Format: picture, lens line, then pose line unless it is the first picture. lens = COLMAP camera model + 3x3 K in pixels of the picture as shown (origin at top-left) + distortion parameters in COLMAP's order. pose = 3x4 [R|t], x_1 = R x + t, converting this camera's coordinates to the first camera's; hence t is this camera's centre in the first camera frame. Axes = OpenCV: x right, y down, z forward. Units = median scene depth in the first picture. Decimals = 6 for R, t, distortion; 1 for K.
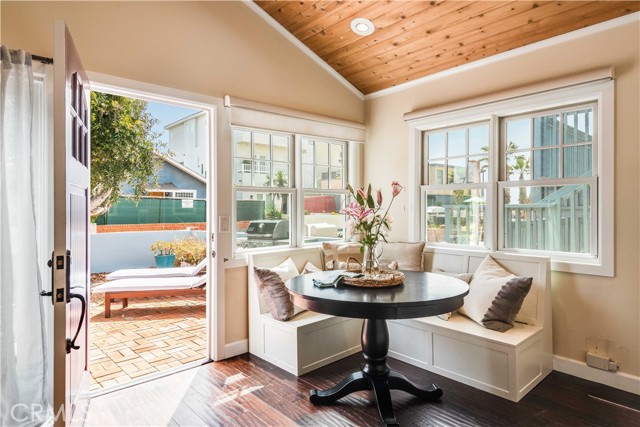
lens RADIAL K [[385.3, 0, 325.7], [0, 385.3, 198.6], [0, 0, 1]] dist [0.047461, -0.056976]
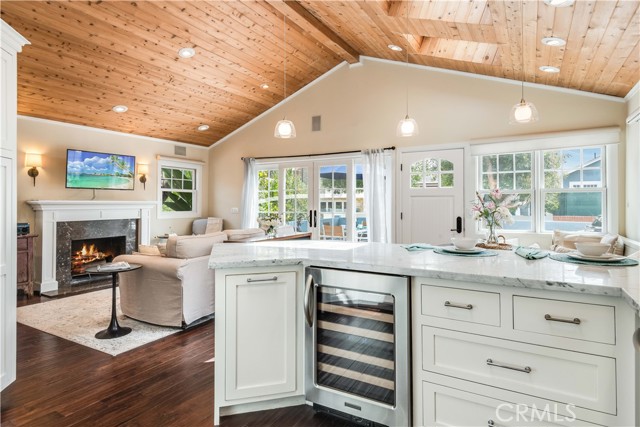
lens RADIAL K [[355.5, 0, 321.5], [0, 355.5, 198.5], [0, 0, 1]] dist [0.034285, -0.029442]
pose [[0.300078, -0.007443, -0.953886, 0.934773], [0.021920, 0.999759, -0.000905, -0.011617], [0.953663, -0.020638, 0.300169, -0.118851]]
